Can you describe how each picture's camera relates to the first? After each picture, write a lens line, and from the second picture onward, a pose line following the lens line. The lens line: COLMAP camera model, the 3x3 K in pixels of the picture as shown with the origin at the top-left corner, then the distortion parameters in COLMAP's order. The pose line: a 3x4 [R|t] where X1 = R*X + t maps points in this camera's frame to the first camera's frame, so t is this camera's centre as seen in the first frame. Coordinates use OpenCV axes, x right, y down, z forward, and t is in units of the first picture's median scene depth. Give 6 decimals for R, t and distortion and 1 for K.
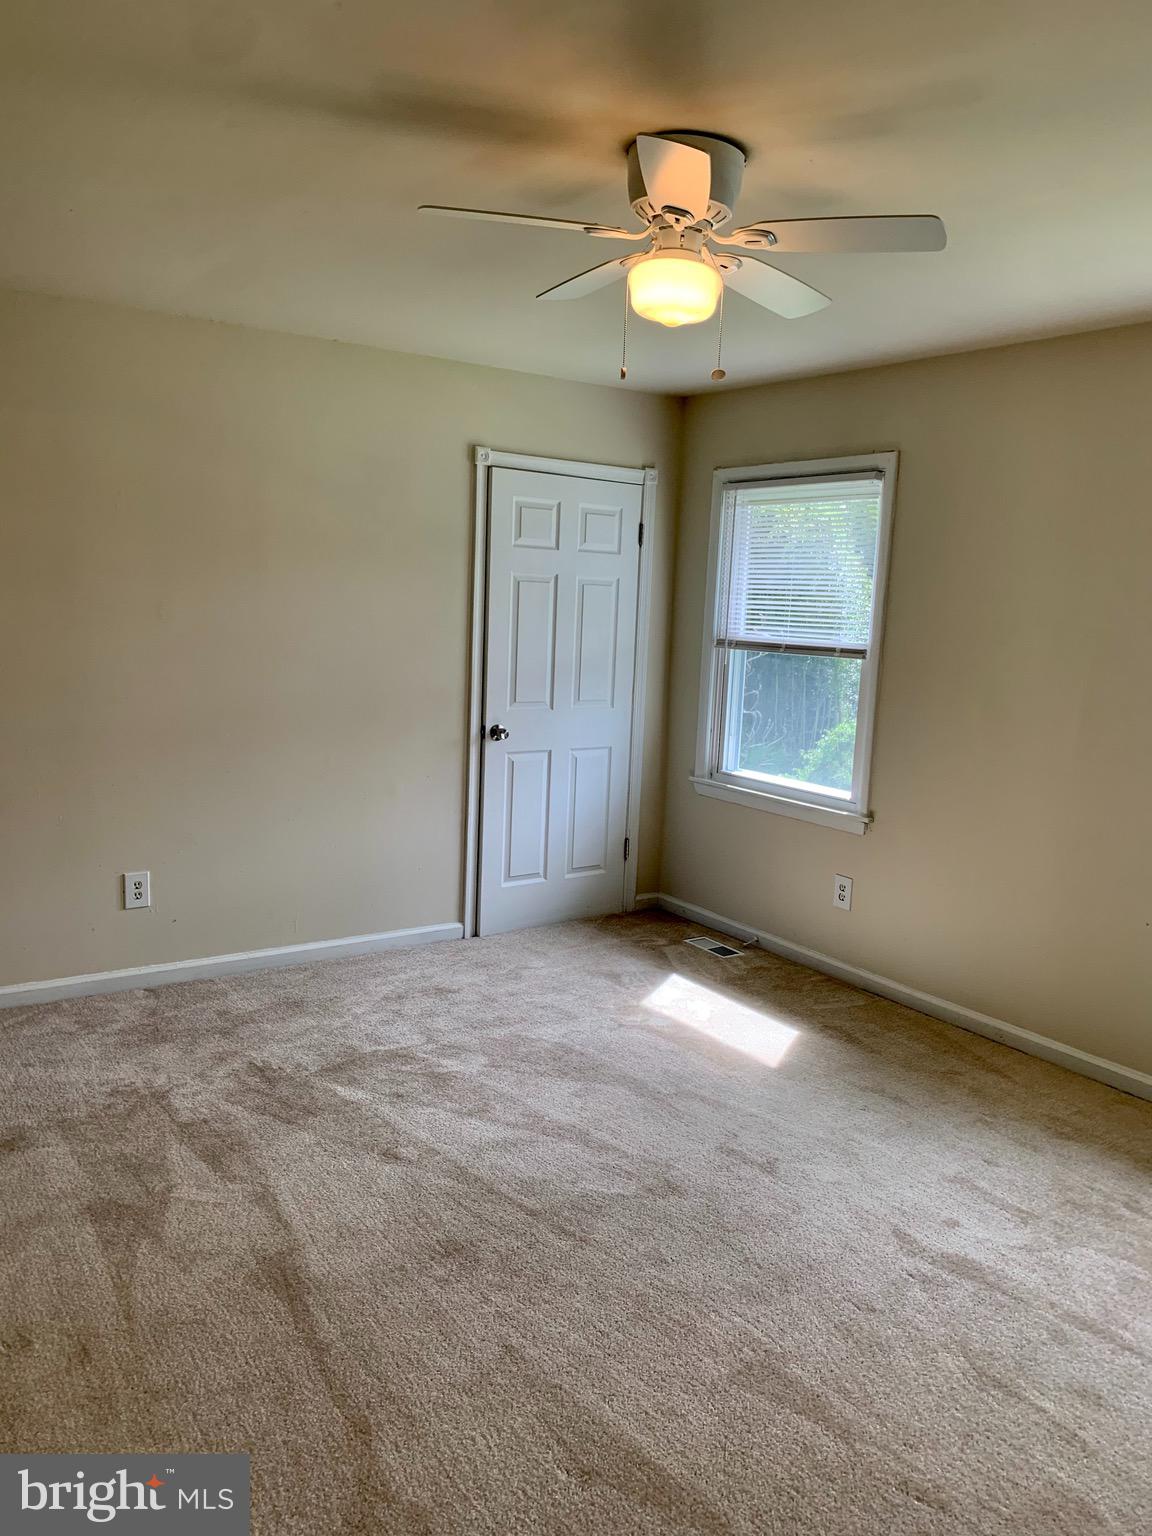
lens RADIAL K [[1158.2, 0, 576.0], [0, 1158.2, 768.0], [0, 0, 1]] dist [0.023402, -0.046074]
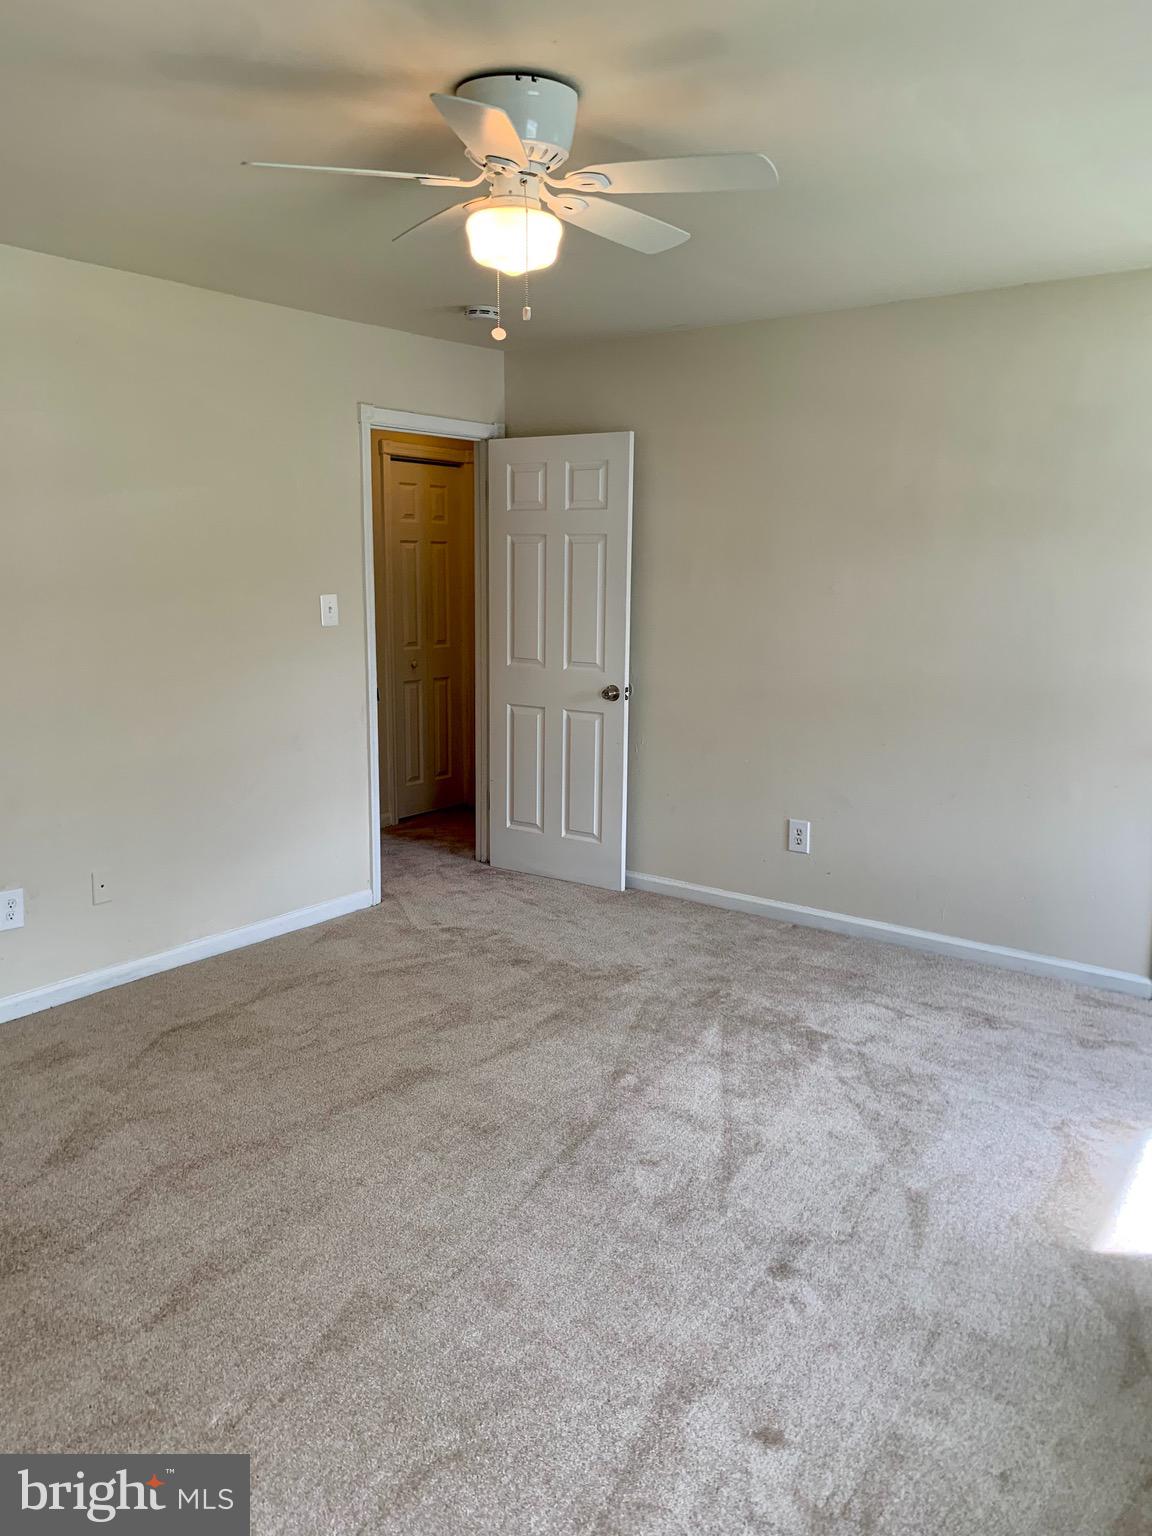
lens RADIAL K [[1158.2, 0, 576.0], [0, 1158.2, 768.0], [0, 0, 1]] dist [0.023402, -0.046074]
pose [[0.326287, 0.138242, -0.935107, 0.711536], [-0.133738, 0.986049, 0.099108, -0.051491], [0.935762, 0.092722, 0.340223, 0.486797]]
